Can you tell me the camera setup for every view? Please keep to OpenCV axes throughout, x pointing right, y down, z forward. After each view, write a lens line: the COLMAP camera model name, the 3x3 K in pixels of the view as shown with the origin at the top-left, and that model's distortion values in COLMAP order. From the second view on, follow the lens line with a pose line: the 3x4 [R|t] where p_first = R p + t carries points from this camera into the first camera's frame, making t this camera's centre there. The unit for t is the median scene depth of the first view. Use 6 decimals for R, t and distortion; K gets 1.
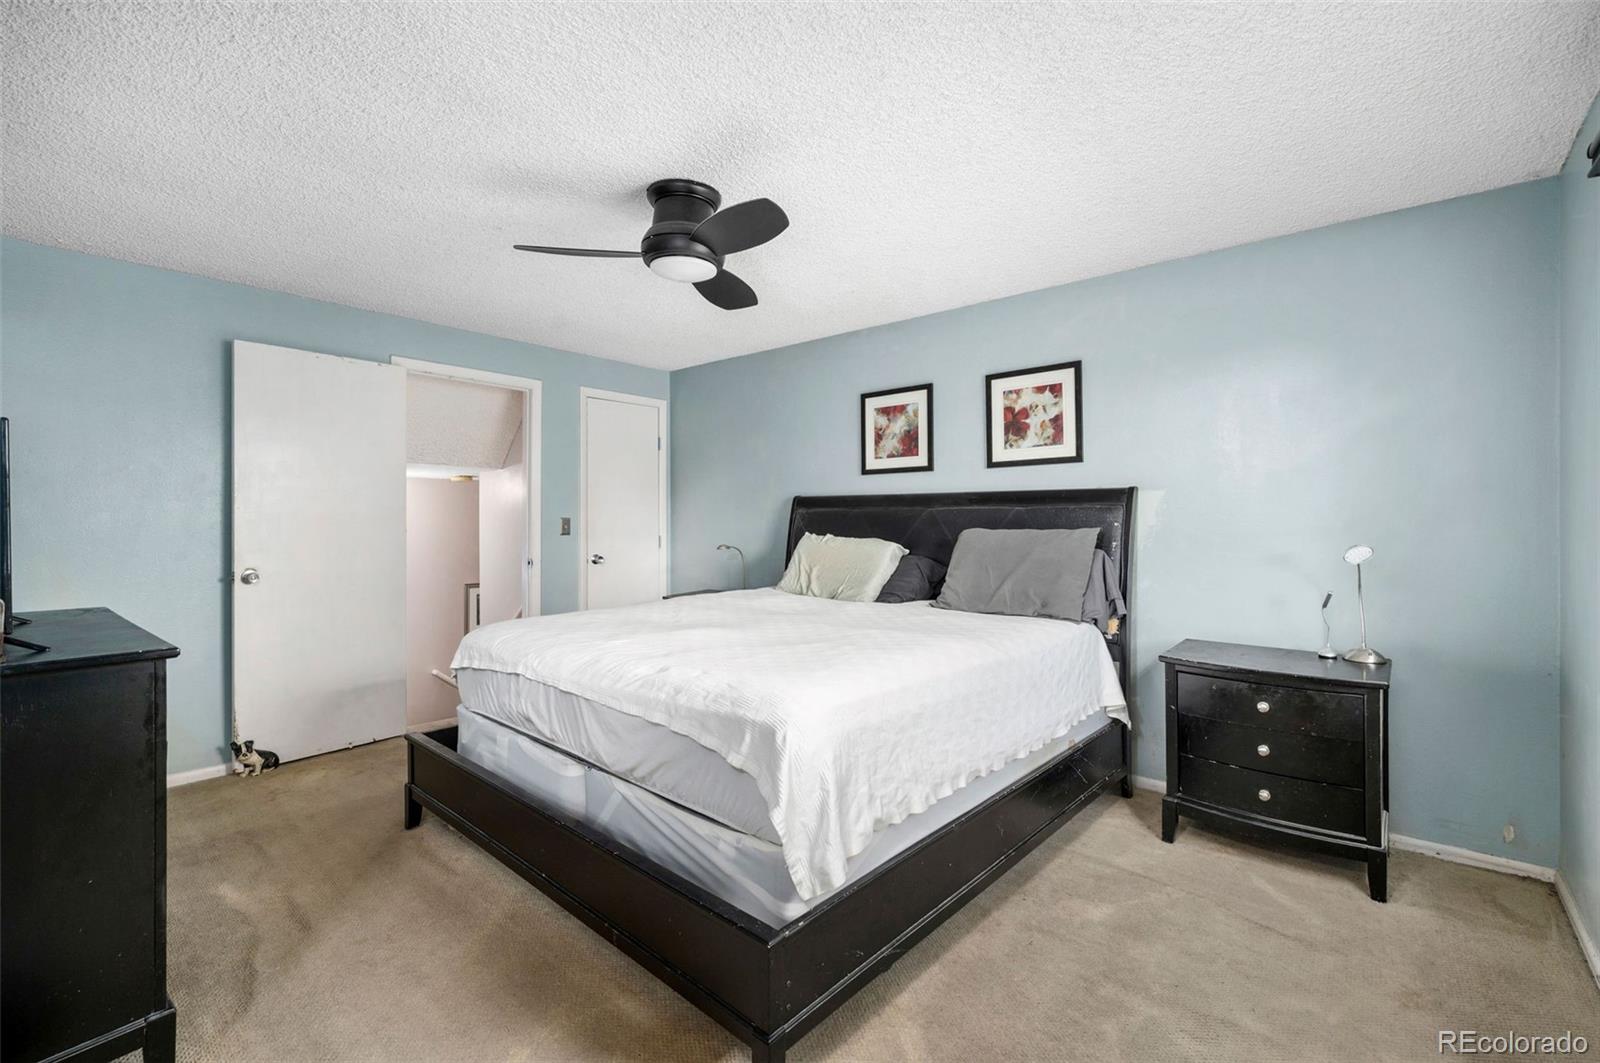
lens RADIAL K [[683.8, 0, 786.8], [0, 683.8, 521.9], [0, 0, 1]] dist [-0.000226, -0.000020]
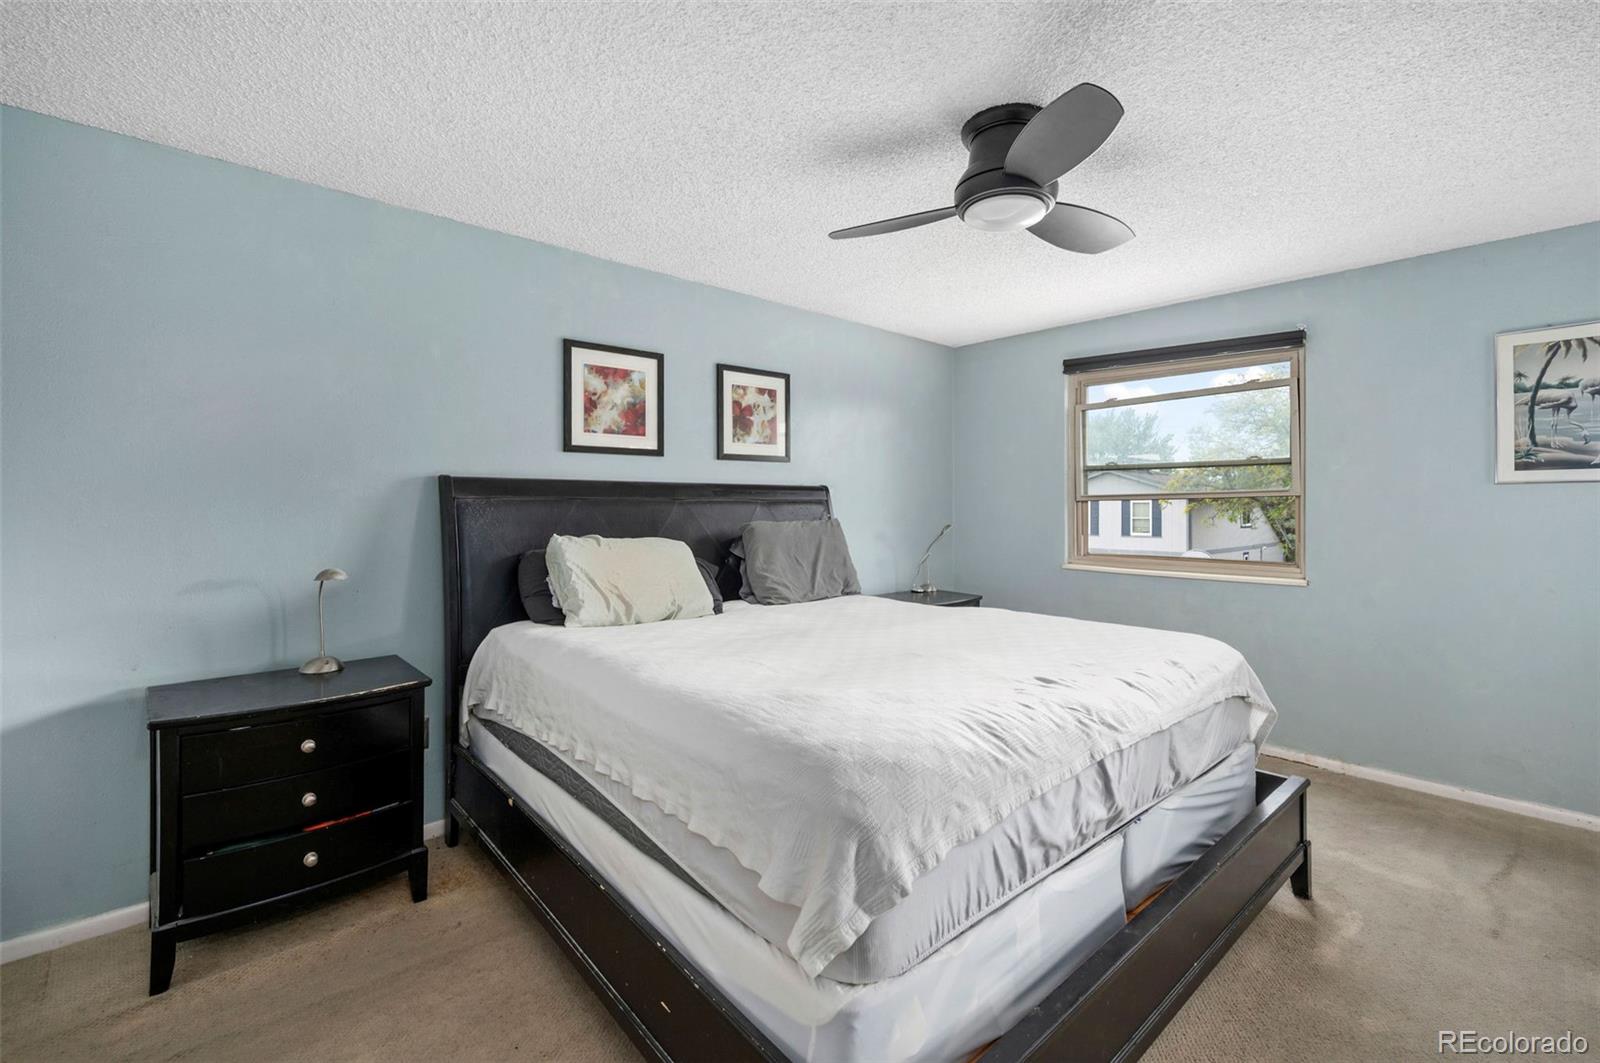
lens RADIAL K [[683.8, 0, 787.4], [0, 683.8, 520.1], [0, 0, 1]] dist [-0.000226, -0.000020]
pose [[0.130381, -0.021166, 0.991238, -0.622368], [0.004935, 0.999774, 0.020699, -0.011084], [-0.991452, 0.002193, 0.130456, 0.729745]]
